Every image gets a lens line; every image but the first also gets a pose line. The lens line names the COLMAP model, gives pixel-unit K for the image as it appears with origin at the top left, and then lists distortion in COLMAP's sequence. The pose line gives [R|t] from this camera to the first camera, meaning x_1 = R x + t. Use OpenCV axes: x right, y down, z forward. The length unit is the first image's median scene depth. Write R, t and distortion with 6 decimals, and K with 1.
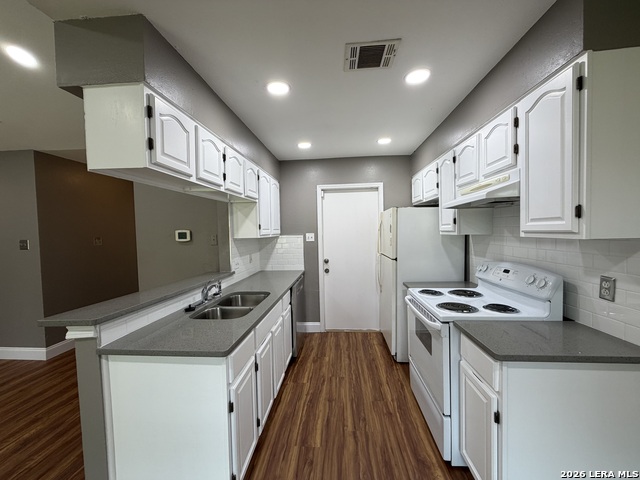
lens RADIAL K [[255.8, 0, 318.6], [0, 255.8, 240.6], [0, 0, 1]] dist [-0.000467, 0.000385]
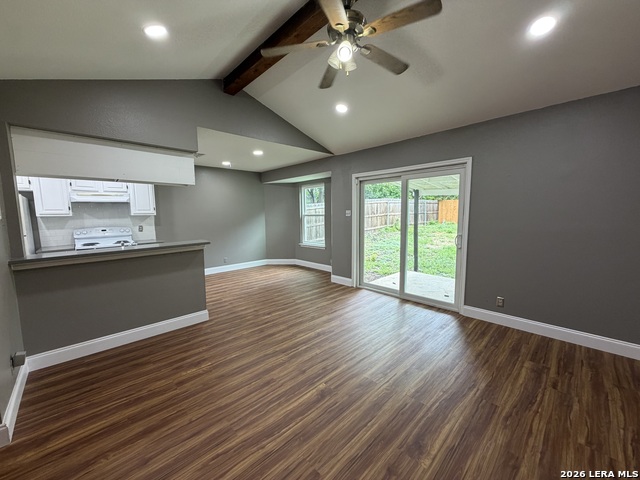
lens RADIAL K [[255.8, 0, 318.6], [0, 255.8, 240.6], [0, 0, 1]] dist [-0.000467, 0.000385]
pose [[-0.748490, -0.039158, 0.661989, -1.967338], [0.052313, 0.991658, 0.117807, 0.028083], [-0.661080, 0.122808, -0.740197, 1.188026]]
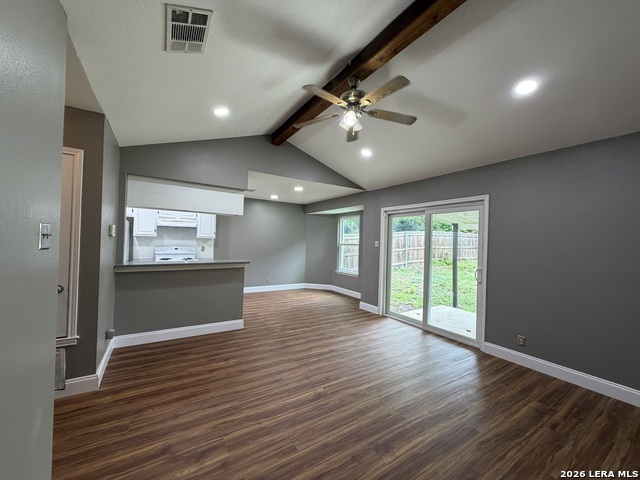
lens RADIAL K [[255.8, 0, 318.6], [0, 255.8, 240.6], [0, 0, 1]] dist [-0.000467, 0.000385]
pose [[-0.601341, 0.008787, 0.798944, -2.233542], [0.011504, 0.999931, -0.002339, 0.038008], [-0.798909, 0.007784, -0.601401, 1.202048]]
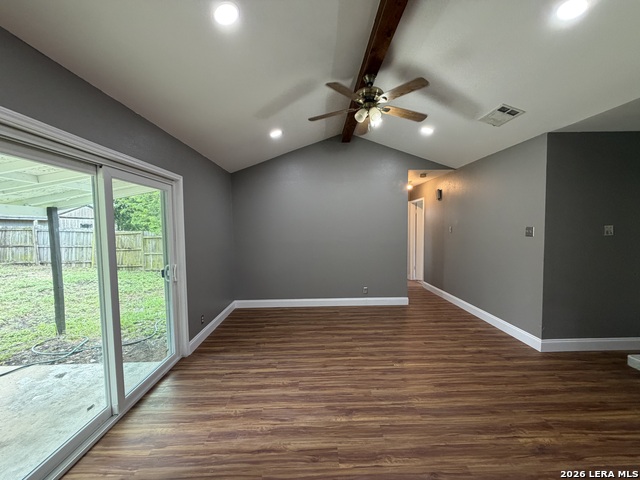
lens RADIAL K [[255.8, 0, 318.6], [0, 255.8, 240.6], [0, 0, 1]] dist [-0.000467, 0.000385]
pose [[0.103837, 0.073673, -0.991862, -0.299691], [-0.020355, 0.997201, 0.071938, -0.005907], [0.994386, 0.012720, 0.105046, 0.077844]]
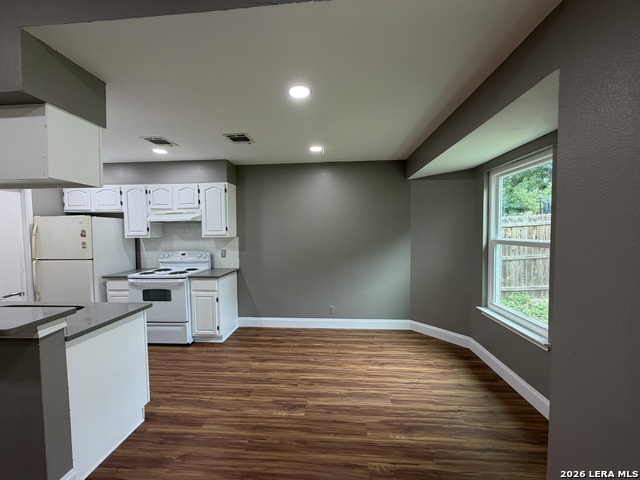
lens RADIAL K [[255.8, 0, 318.6], [0, 255.8, 240.6], [0, 0, 1]] dist [-0.000467, 0.000385]
pose [[-0.007853, -0.019059, 0.999788, -1.095457], [0.045013, 0.998798, 0.019394, 0.012510], [-0.998956, 0.045155, -0.006986, -0.071549]]
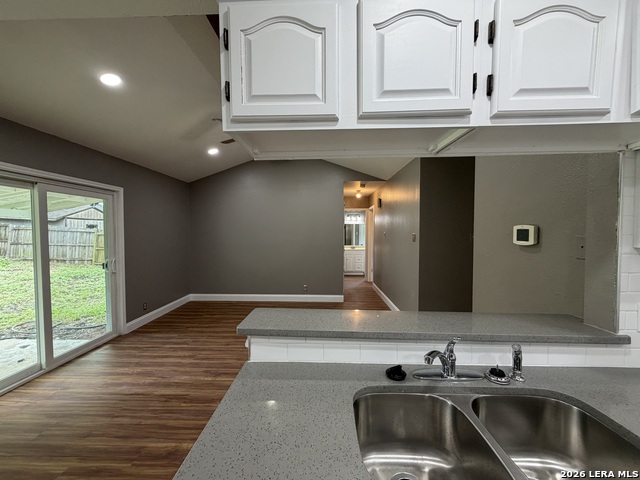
lens RADIAL K [[255.8, 0, 318.6], [0, 255.8, 240.6], [0, 0, 1]] dist [-0.000467, 0.000385]
pose [[0.060801, 0.060453, -0.996318, 0.003773], [-0.035311, 0.997670, 0.058380, -0.029905], [0.997525, 0.031631, 0.062794, 0.642537]]
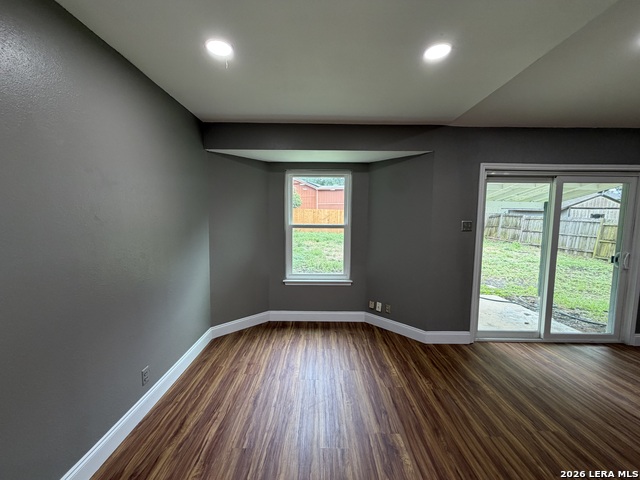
lens RADIAL K [[255.8, 0, 318.6], [0, 255.8, 240.6], [0, 0, 1]] dist [-0.000467, 0.000385]
pose [[-0.996340, 0.020063, -0.083094, 0.078986], [0.009918, 0.992634, 0.120743, -0.022572], [0.084905, 0.119477, -0.989200, 0.661021]]
